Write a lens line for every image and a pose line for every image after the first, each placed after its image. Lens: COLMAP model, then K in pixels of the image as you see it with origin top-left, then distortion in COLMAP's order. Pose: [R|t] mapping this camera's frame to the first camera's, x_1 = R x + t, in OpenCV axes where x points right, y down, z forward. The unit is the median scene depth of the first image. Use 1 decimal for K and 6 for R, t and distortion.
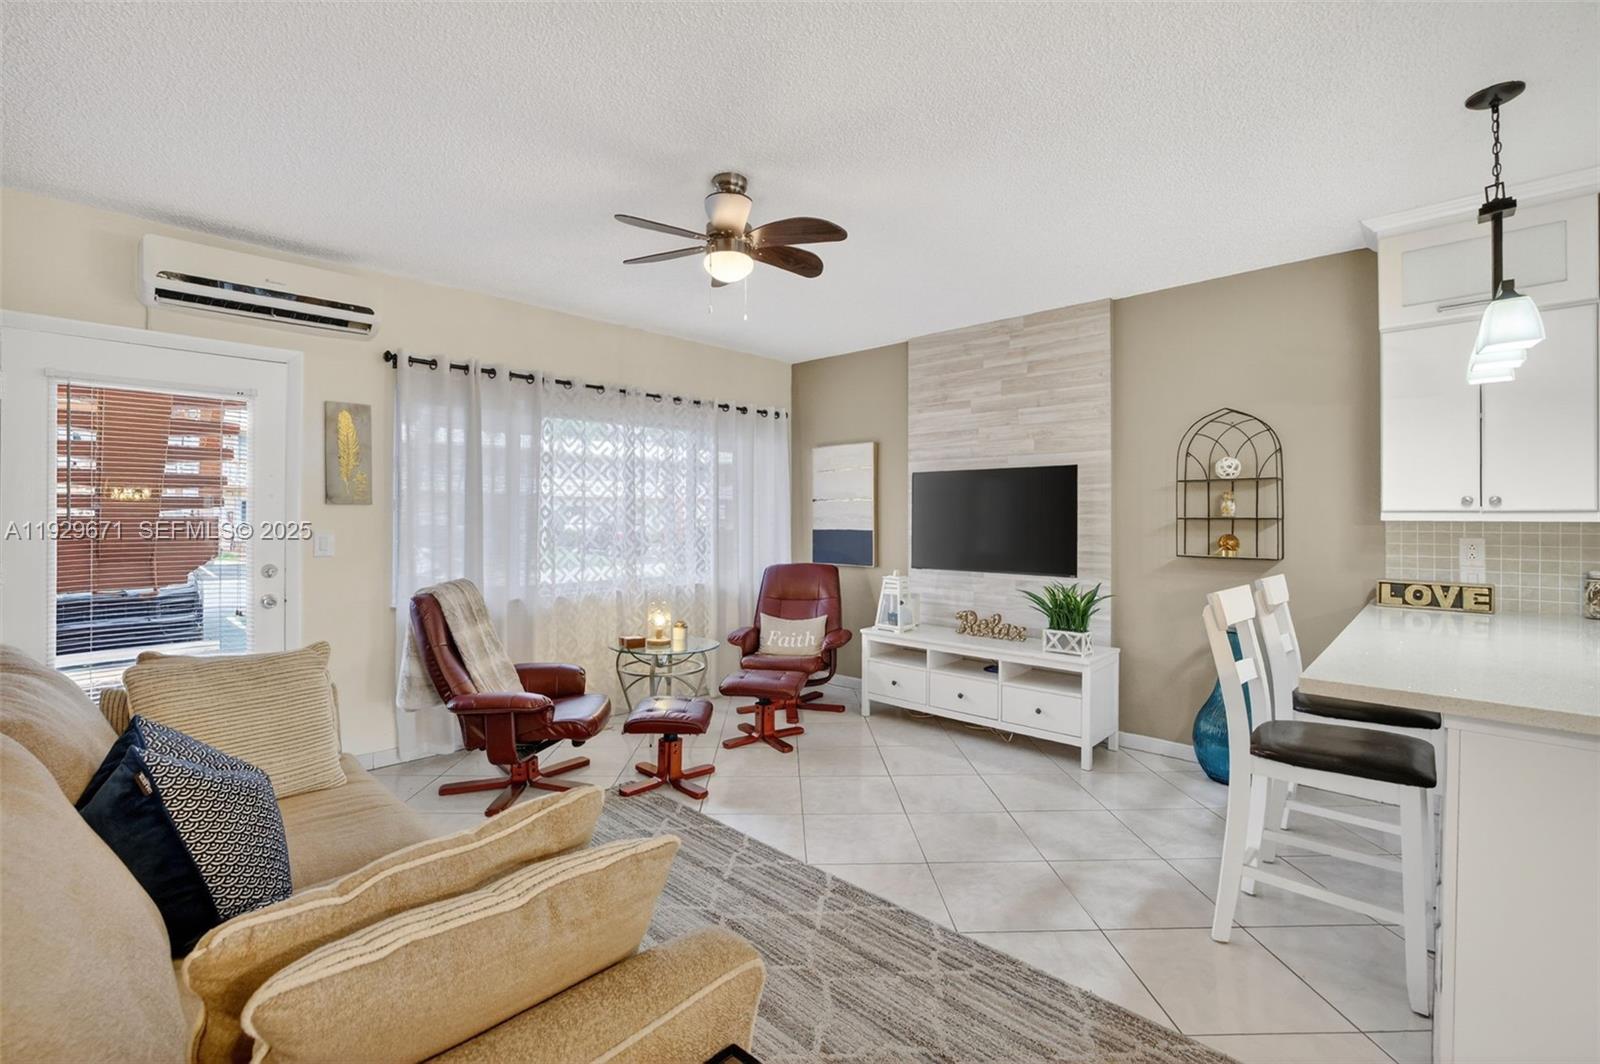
lens RADIAL K [[695.9, 0, 790.3], [0, 695.9, 513.6], [0, 0, 1]] dist [-0.047638, 0.018962]
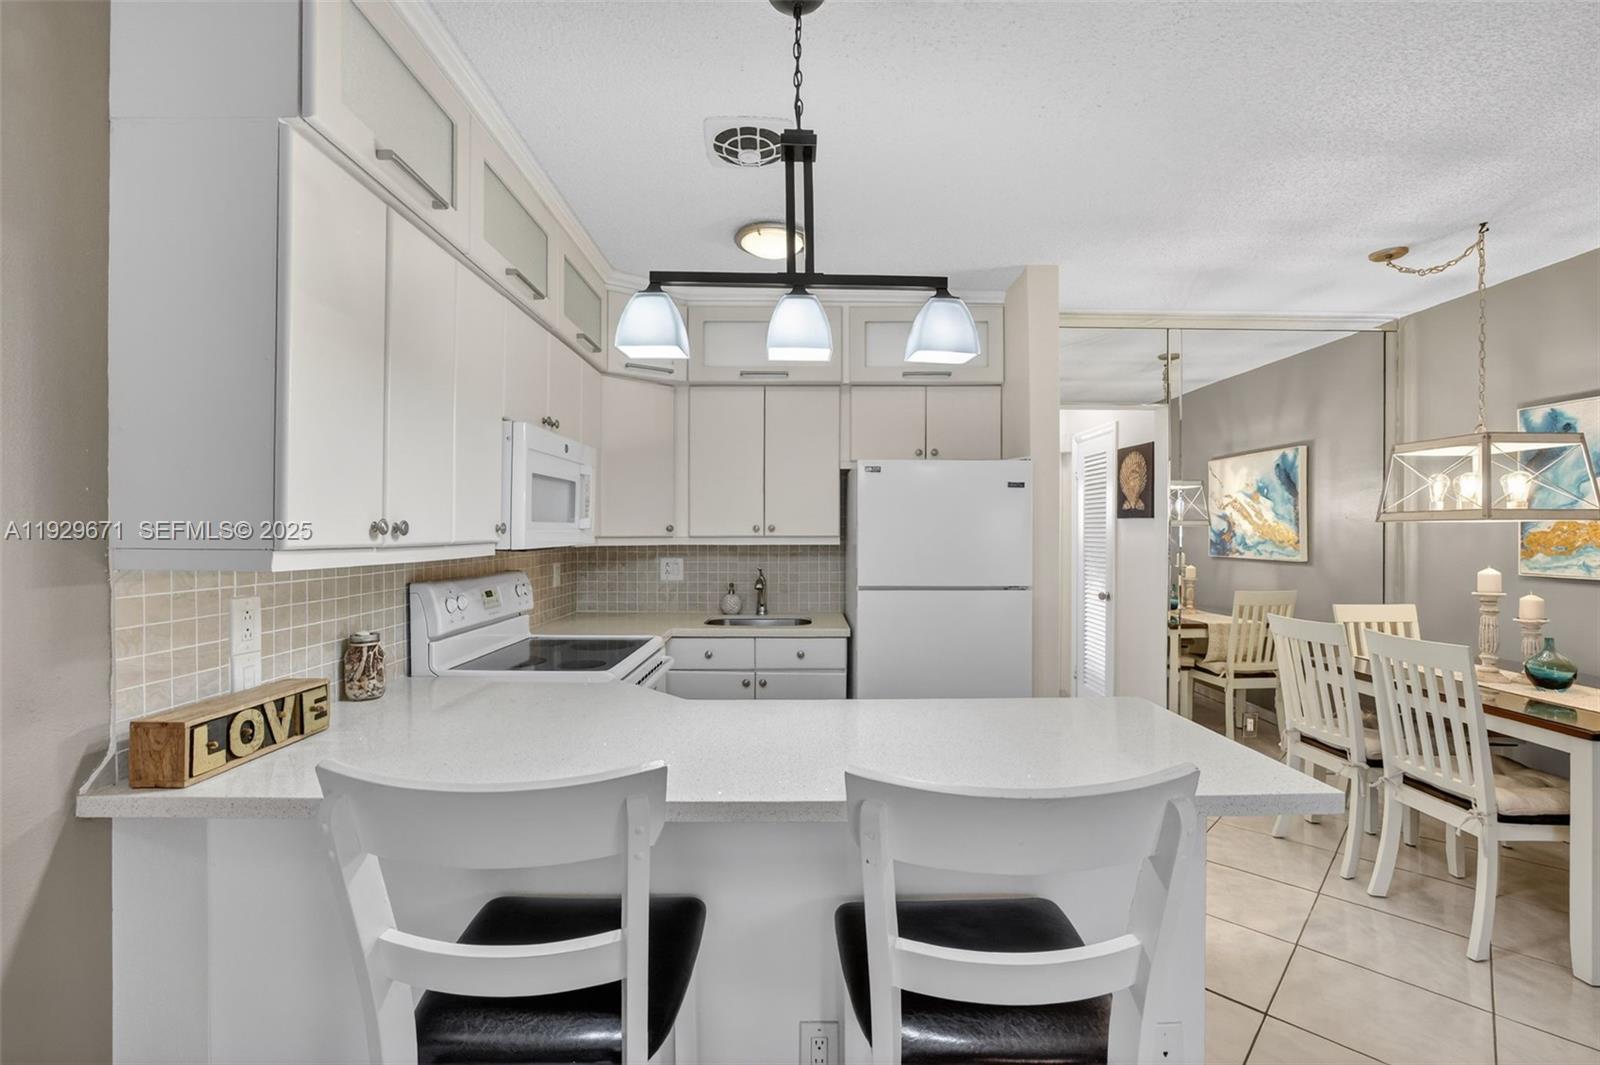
lens RADIAL K [[703.7, 0, 816.4], [0, 703.7, 531.1], [0, 0, 1]] dist [-0.002011, 0.006100]
pose [[-0.704423, -0.004445, 0.709766, 0.326516], [-0.011116, 0.999927, -0.004770, -0.016070], [-0.709693, -0.011250, -0.704421, 1.069142]]
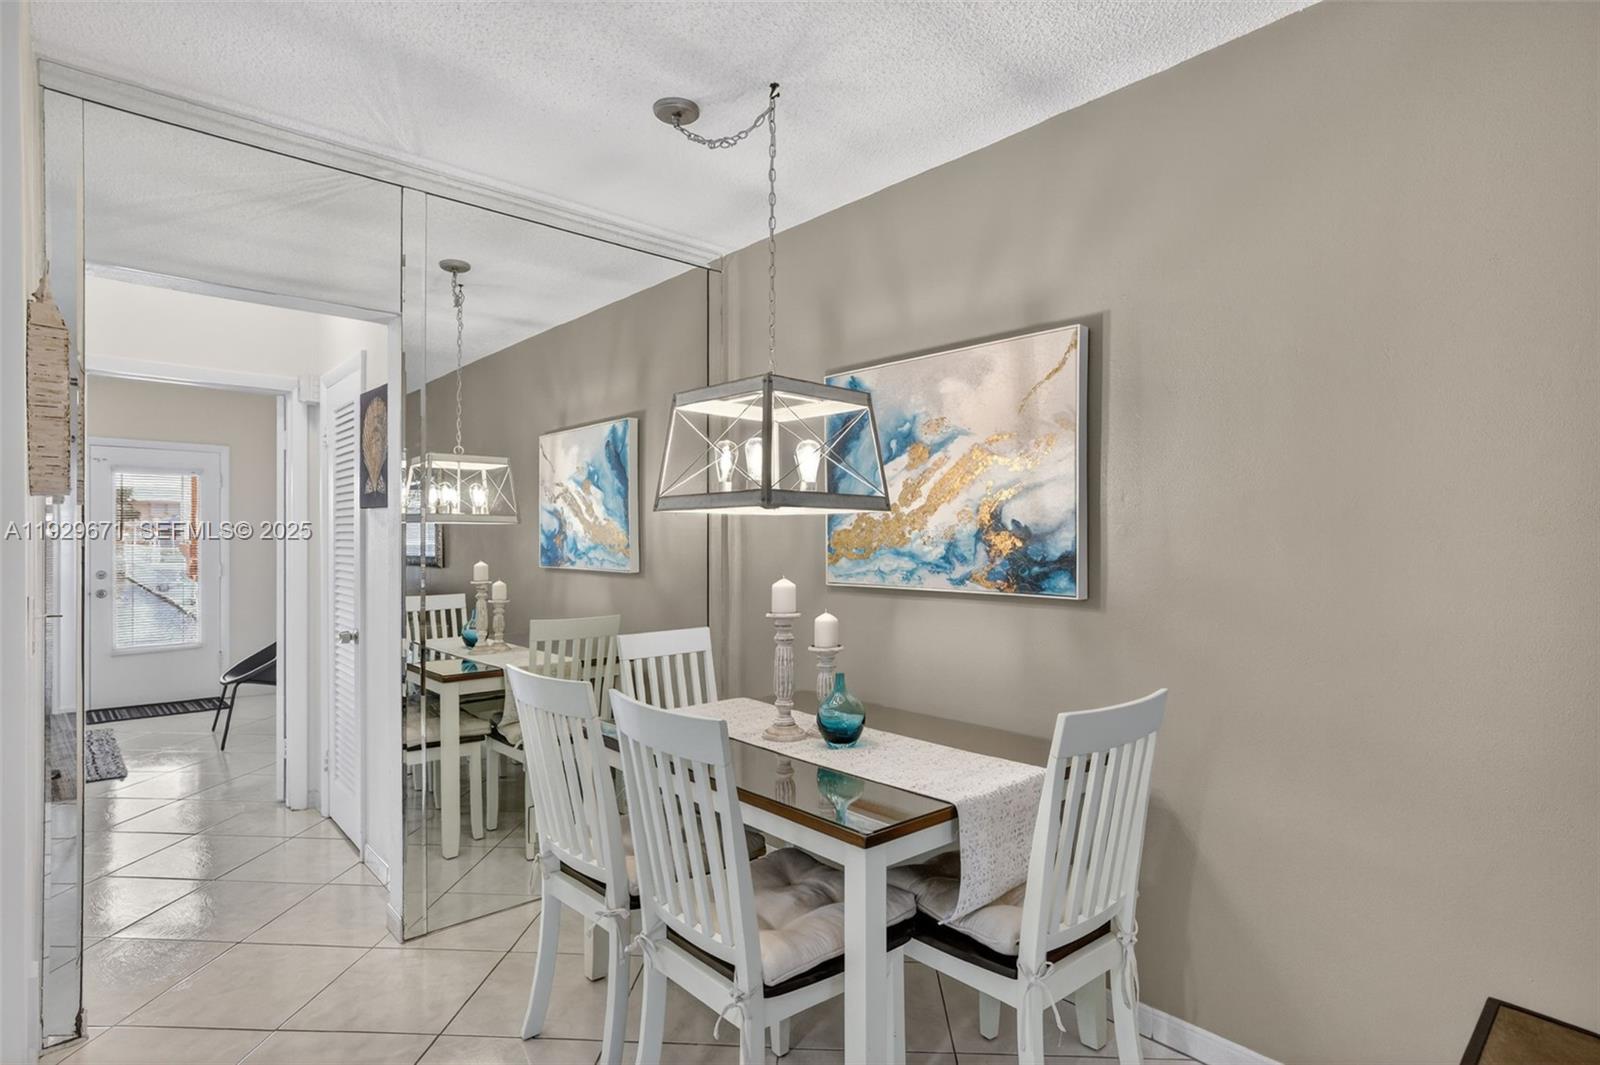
lens RADIAL K [[817.3, 0, 804.9], [0, 817.3, 540.5], [0, 0, 1]] dist [-0.000785, 0.000293]
pose [[-0.996286, -0.005345, 0.085938, 0.274397], [-0.006111, 0.999944, -0.008644, -0.010737], [-0.085887, -0.009137, -0.996263, 0.518308]]
